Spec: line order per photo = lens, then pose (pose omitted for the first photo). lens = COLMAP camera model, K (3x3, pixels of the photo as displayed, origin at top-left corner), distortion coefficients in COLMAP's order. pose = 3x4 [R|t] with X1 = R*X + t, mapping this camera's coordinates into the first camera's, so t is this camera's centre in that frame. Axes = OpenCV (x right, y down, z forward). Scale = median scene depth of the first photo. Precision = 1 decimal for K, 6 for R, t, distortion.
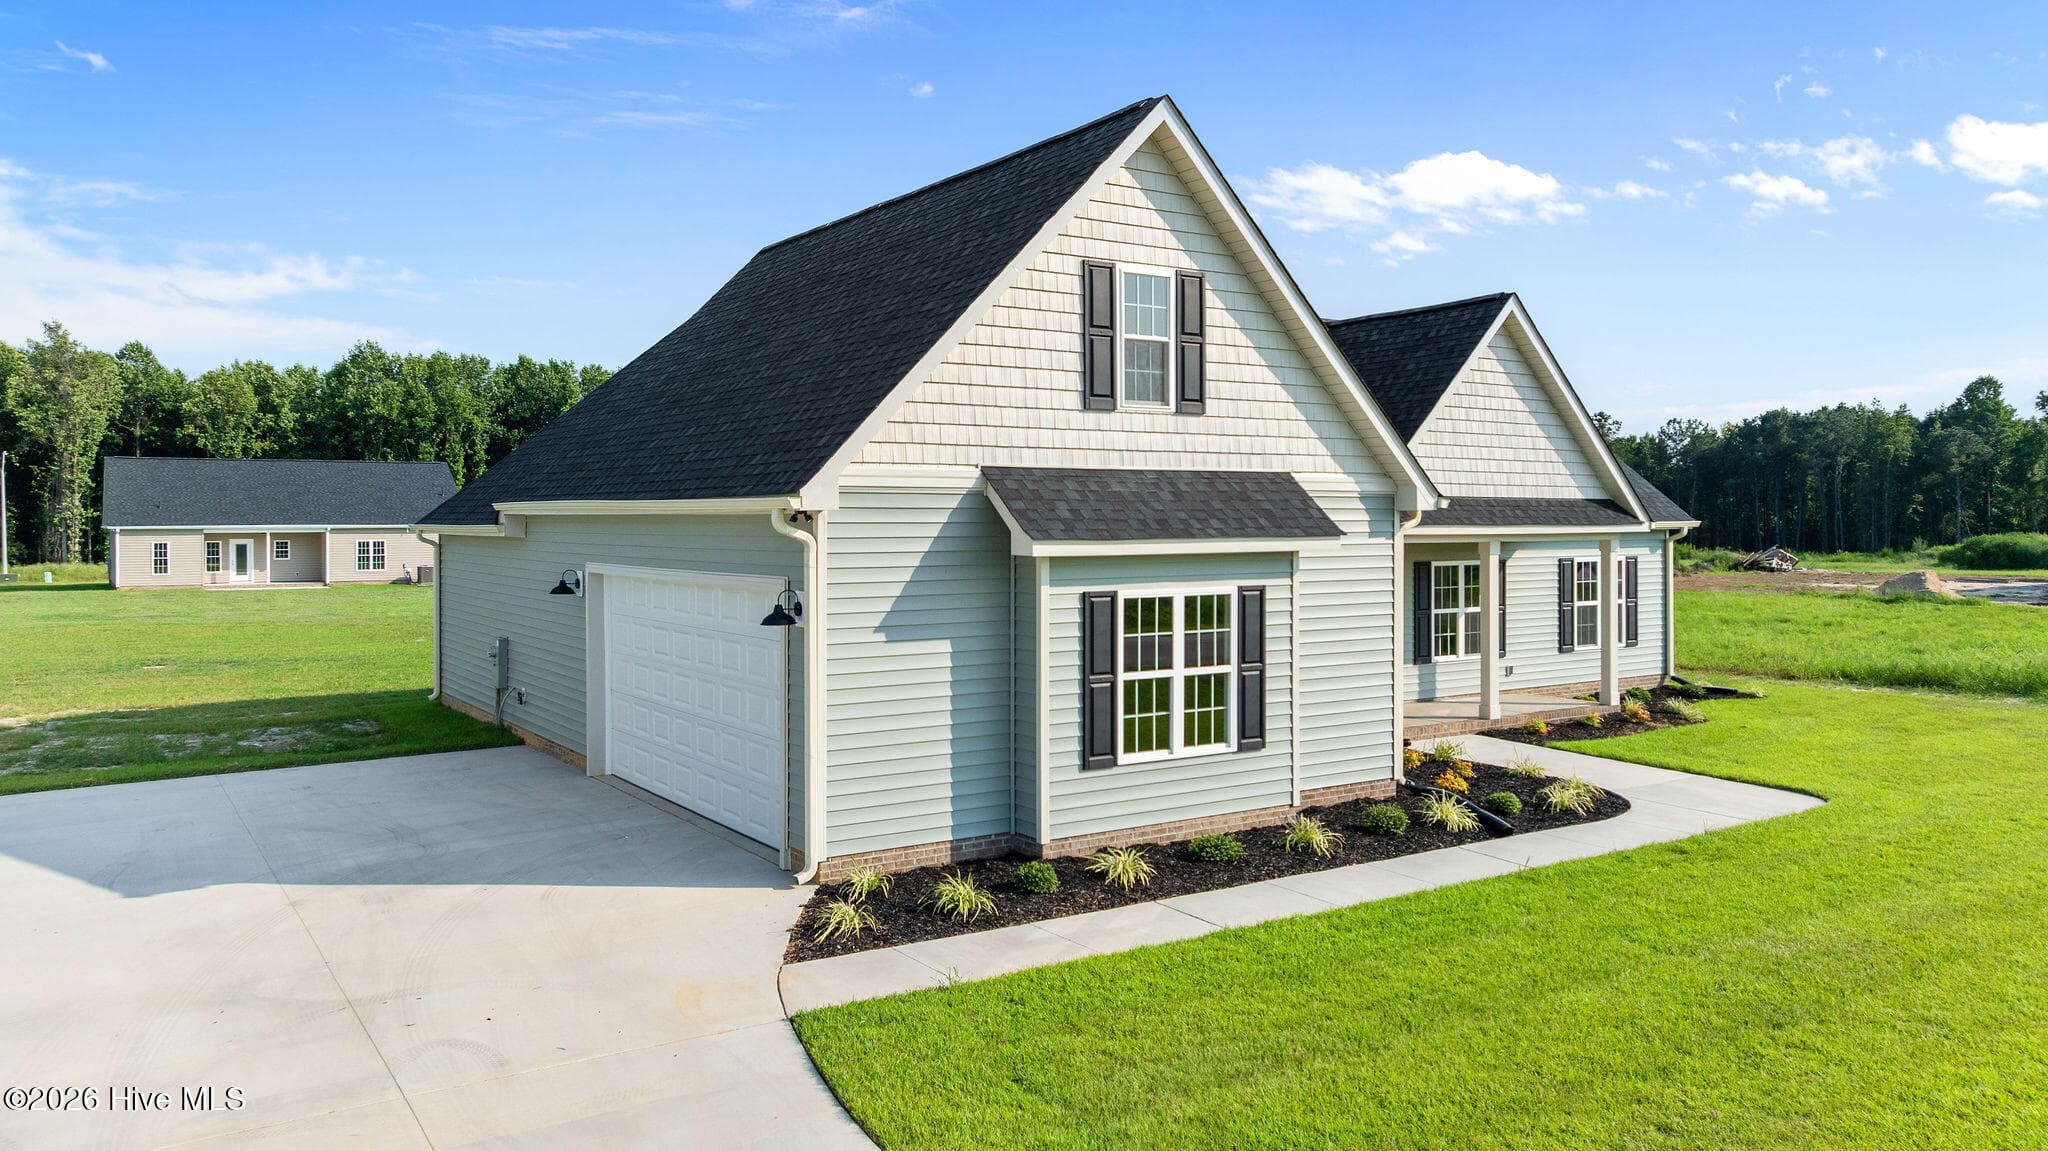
lens RADIAL K [[1479.2, 0, 1012.2], [0, 1479.2, 519.0], [0, 0, 1]] dist [-0.021032, 0.015263]
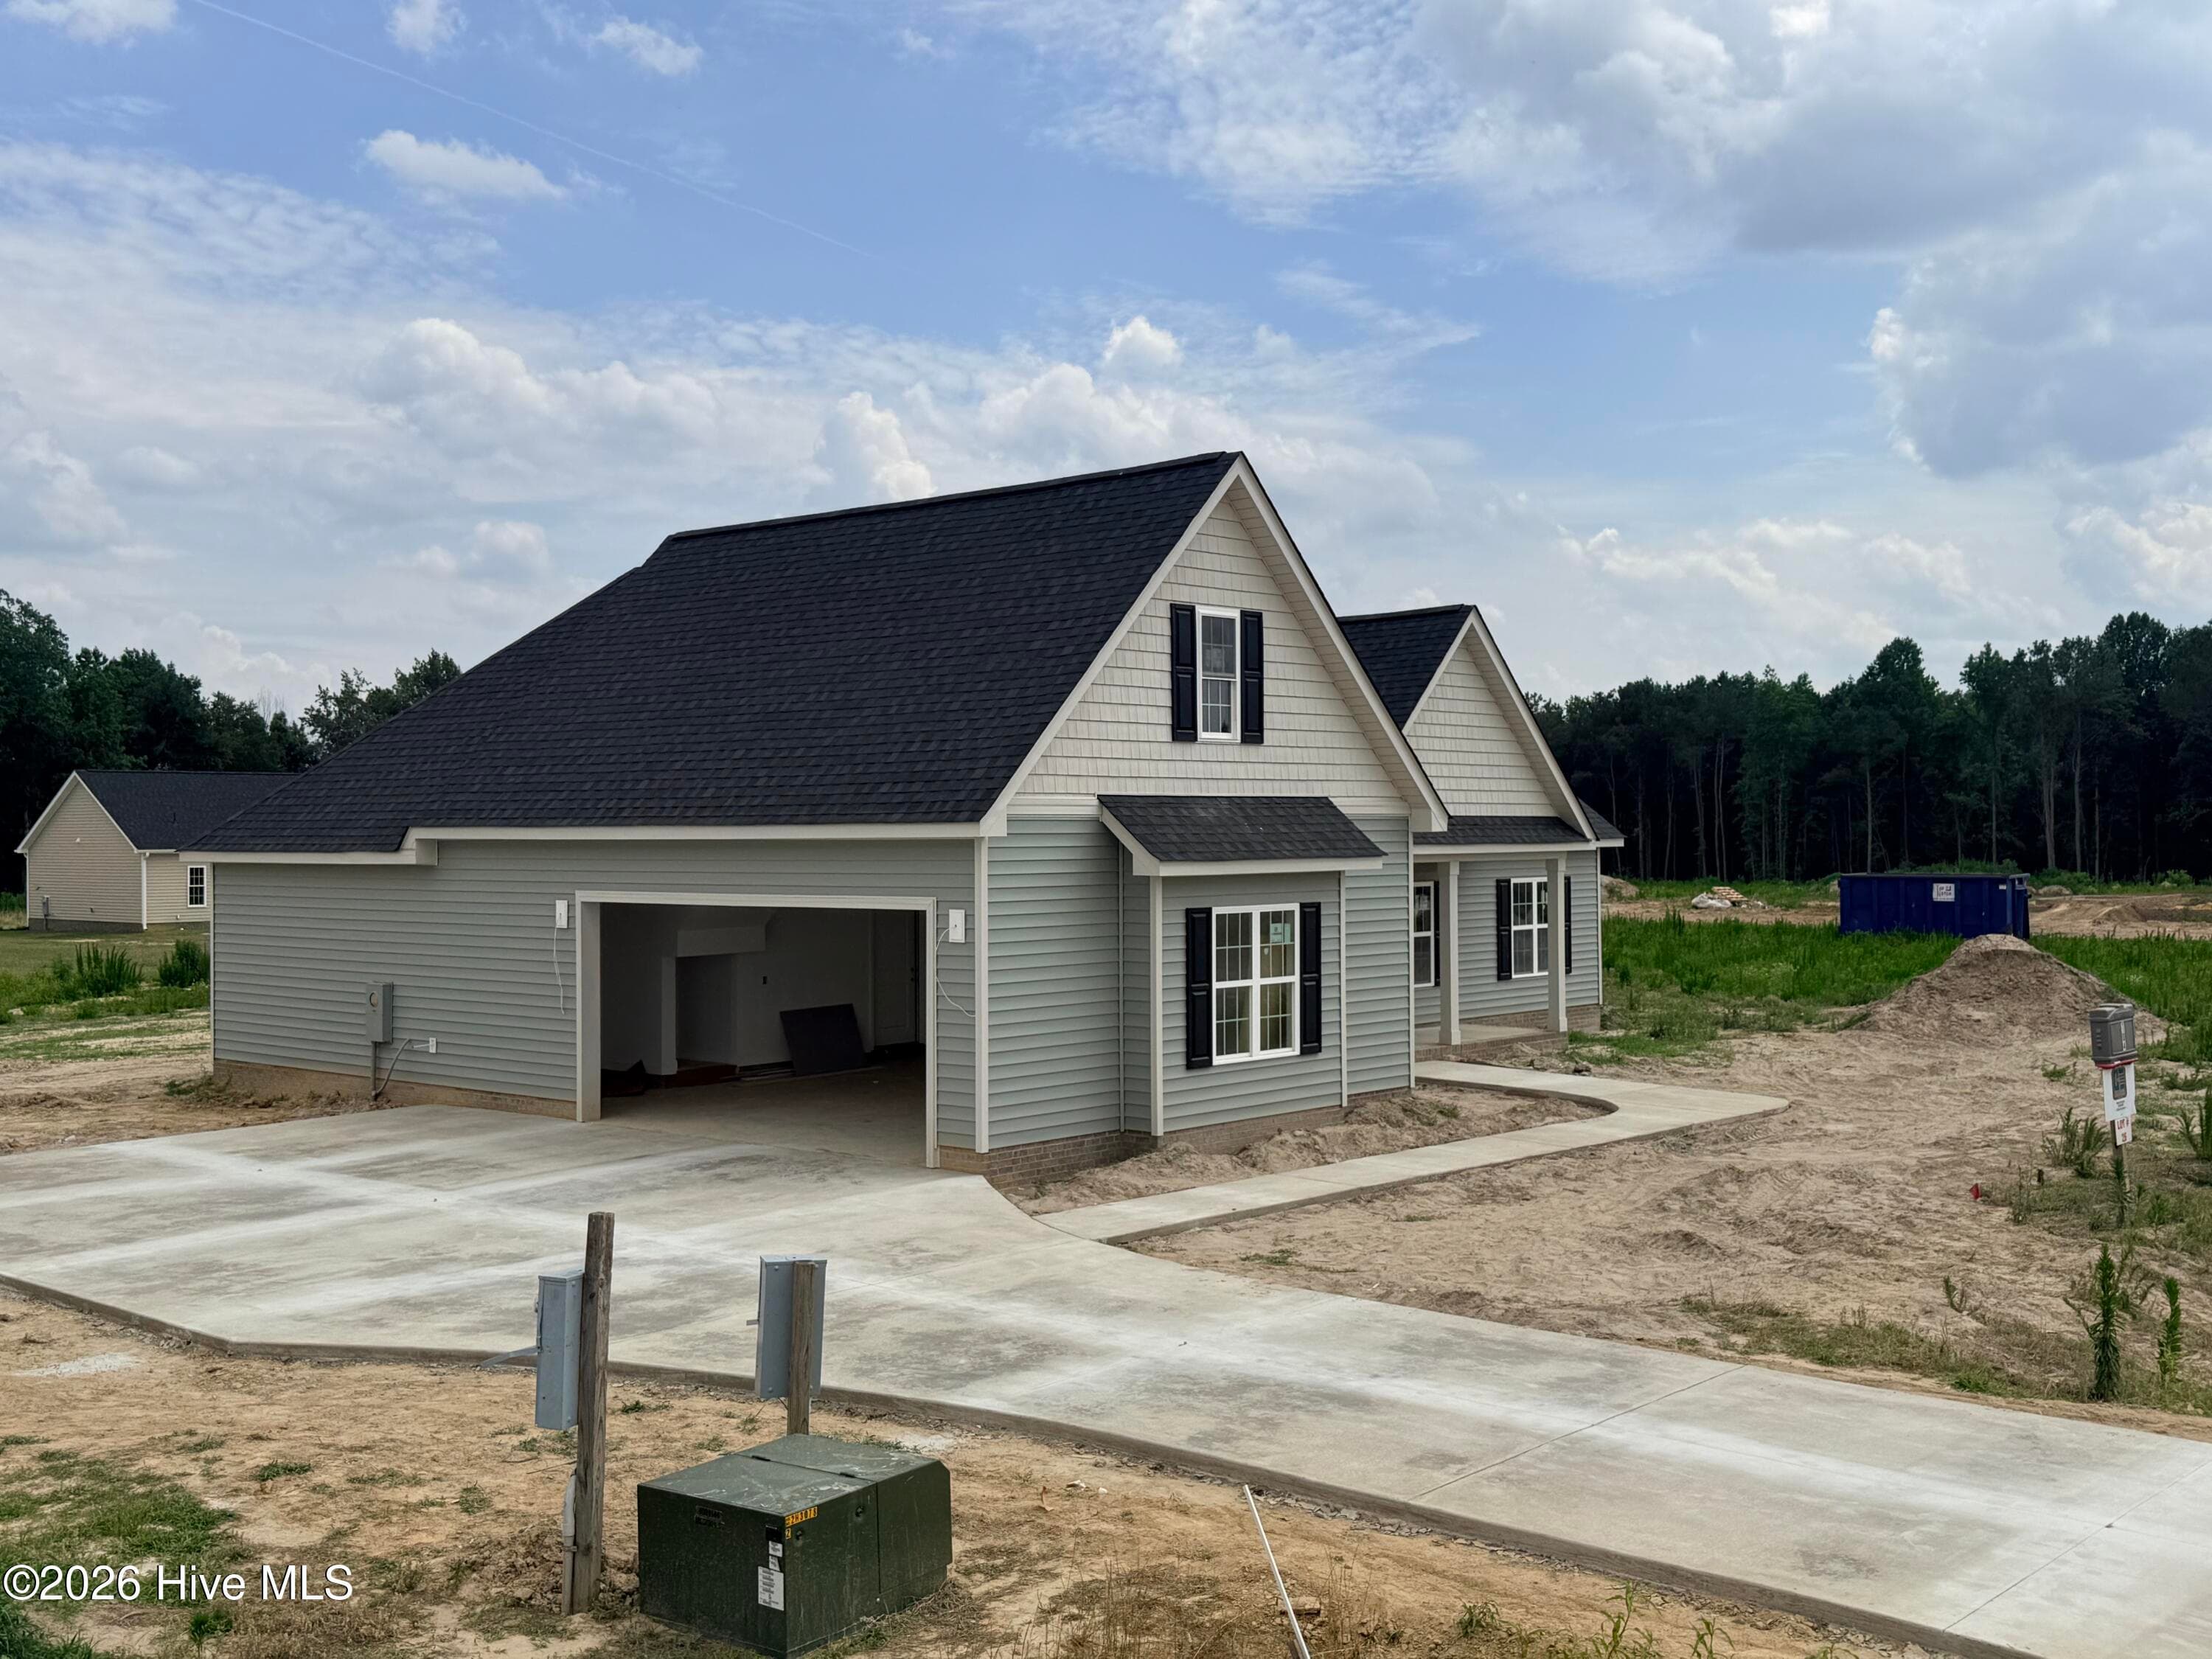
lens RADIAL K [[2309.0, 0, 1105.7], [0, 2309.0, 827.9], [0, 0, 1]] dist [0.118296, 0.000000]
pose [[0.967026, -0.004709, 0.254633, -0.420177], [0.005365, 0.999984, -0.001882, -0.007502], [-0.254620, 0.003186, 0.967036, -0.613703]]
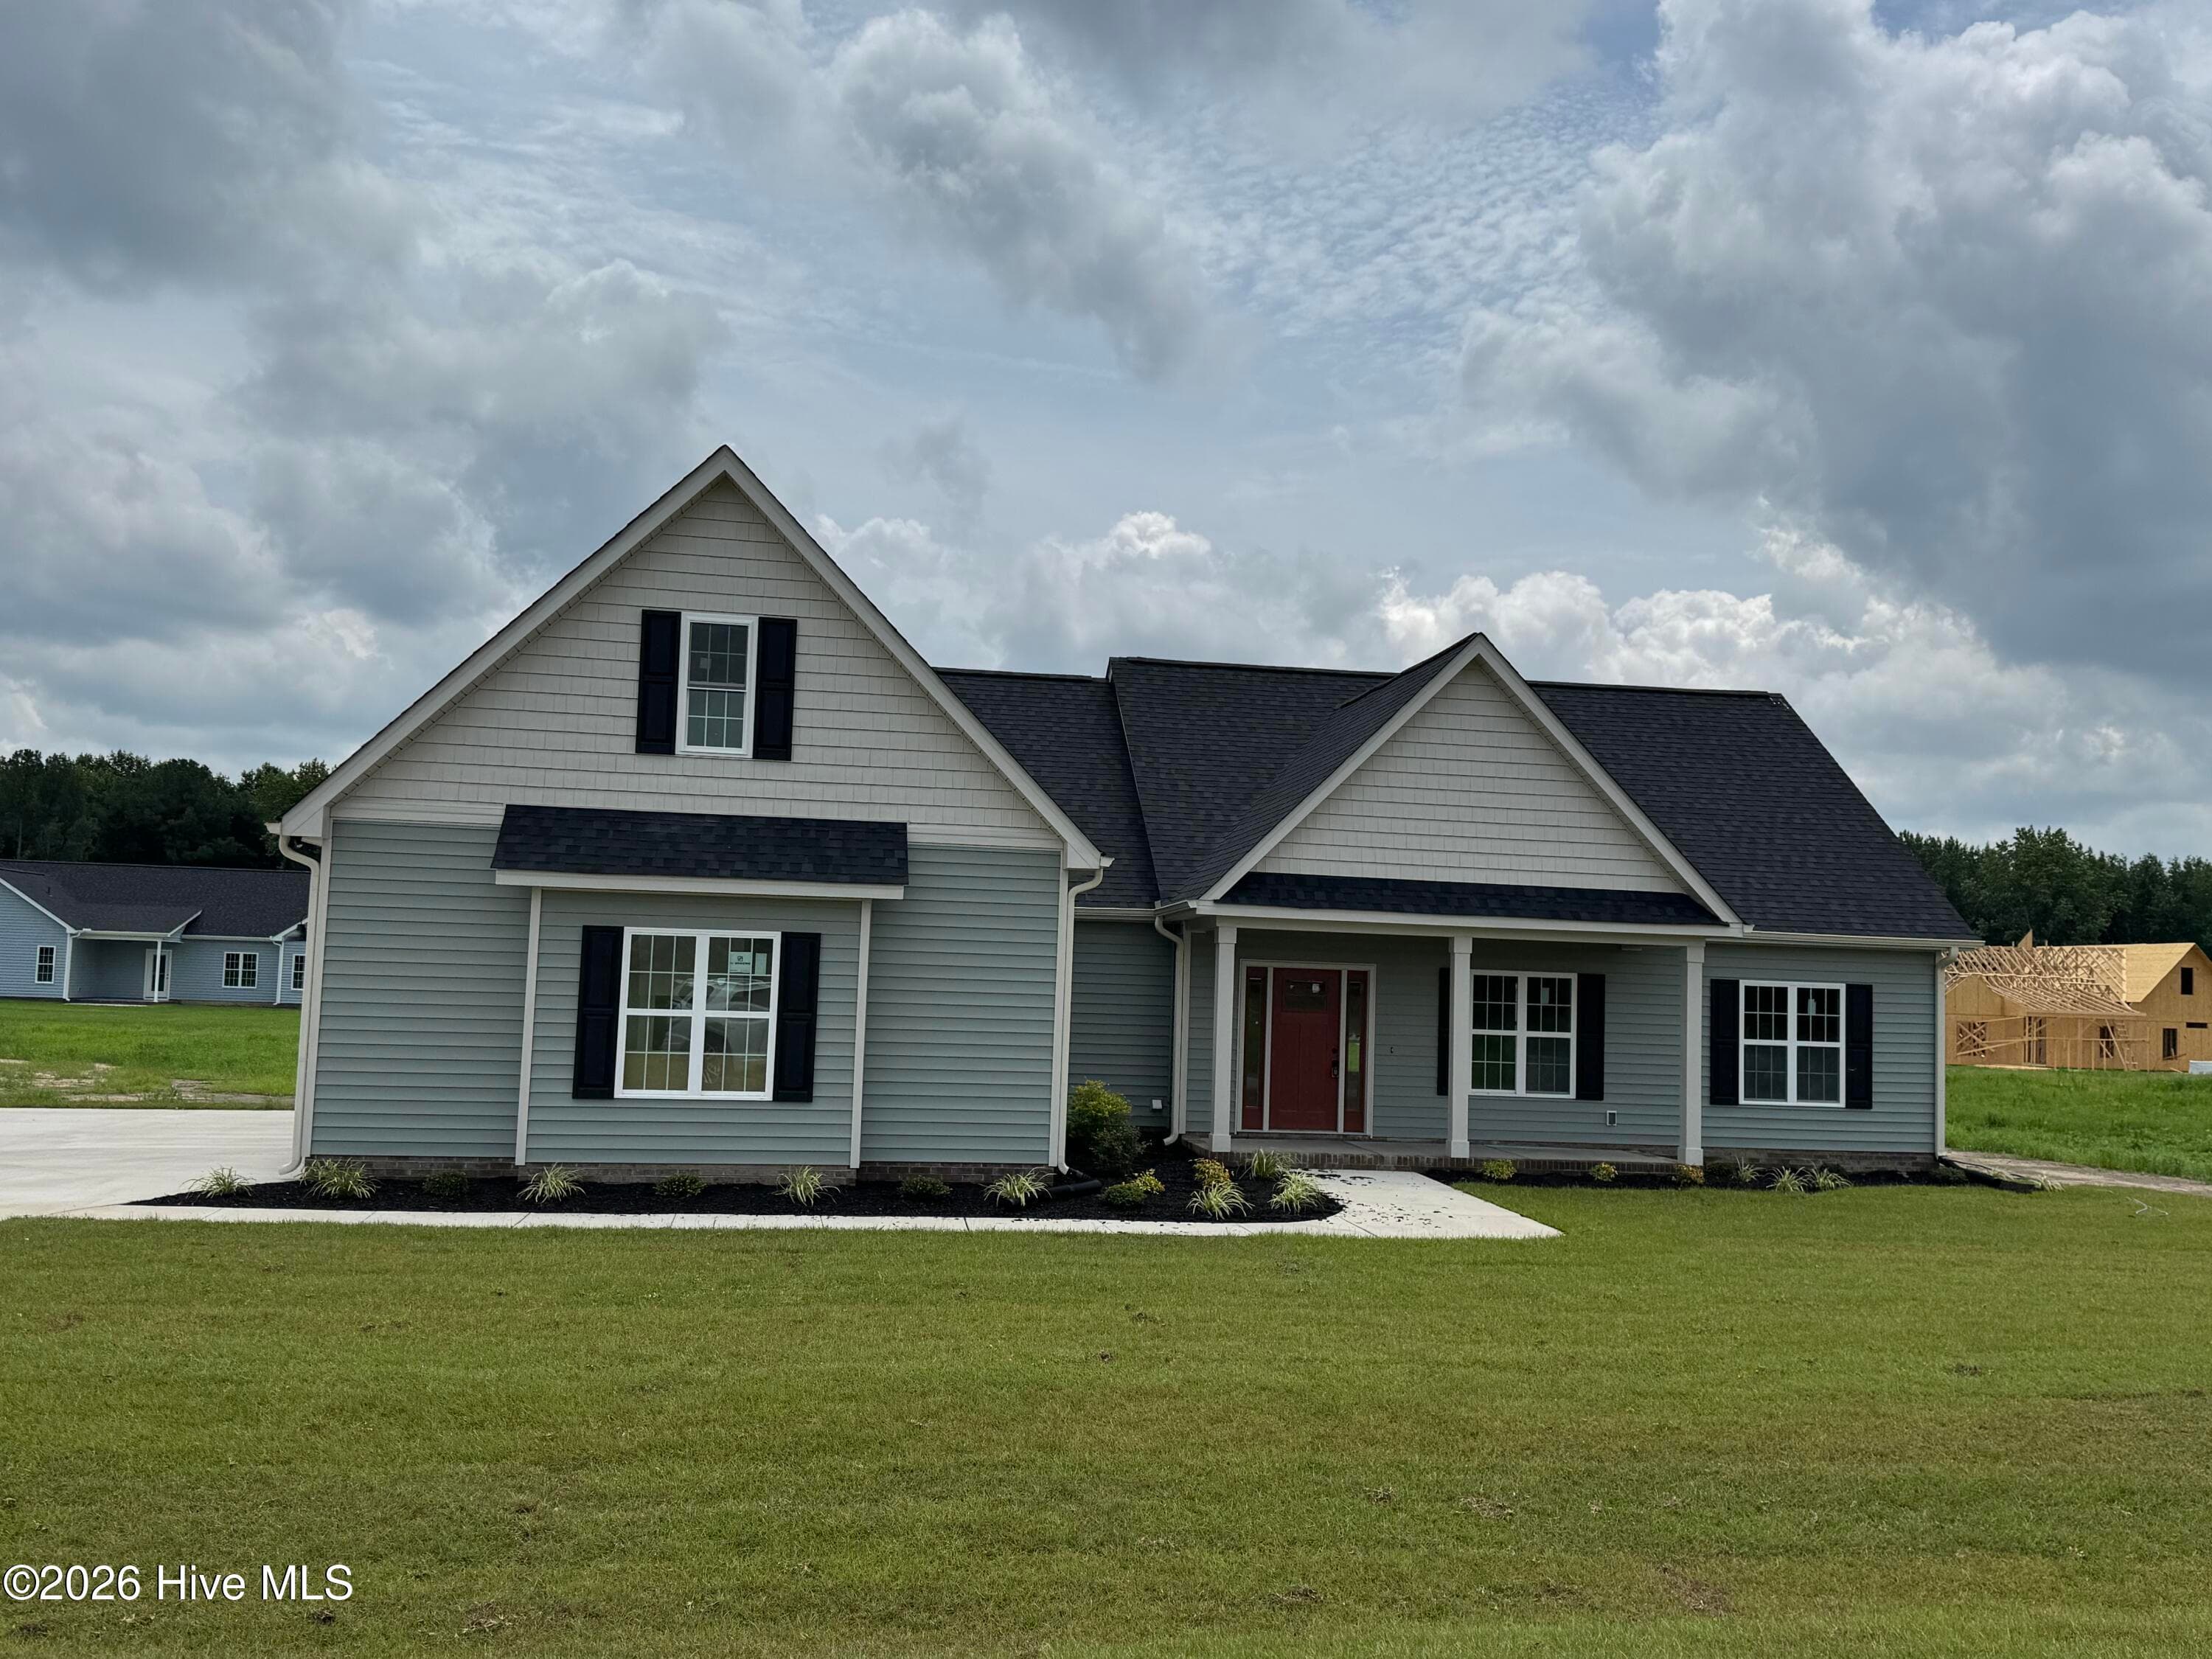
lens RADIAL K [[1993.3, 0, 1123.2], [0, 1993.3, 827.4], [0, 0, 1]] dist [0.076167, -0.010302]
pose [[0.915059, 0.000929, -0.403318, 0.896715], [-0.035944, 0.996206, -0.079258, 0.073445], [0.401714, 0.087023, 0.911621, -0.130173]]
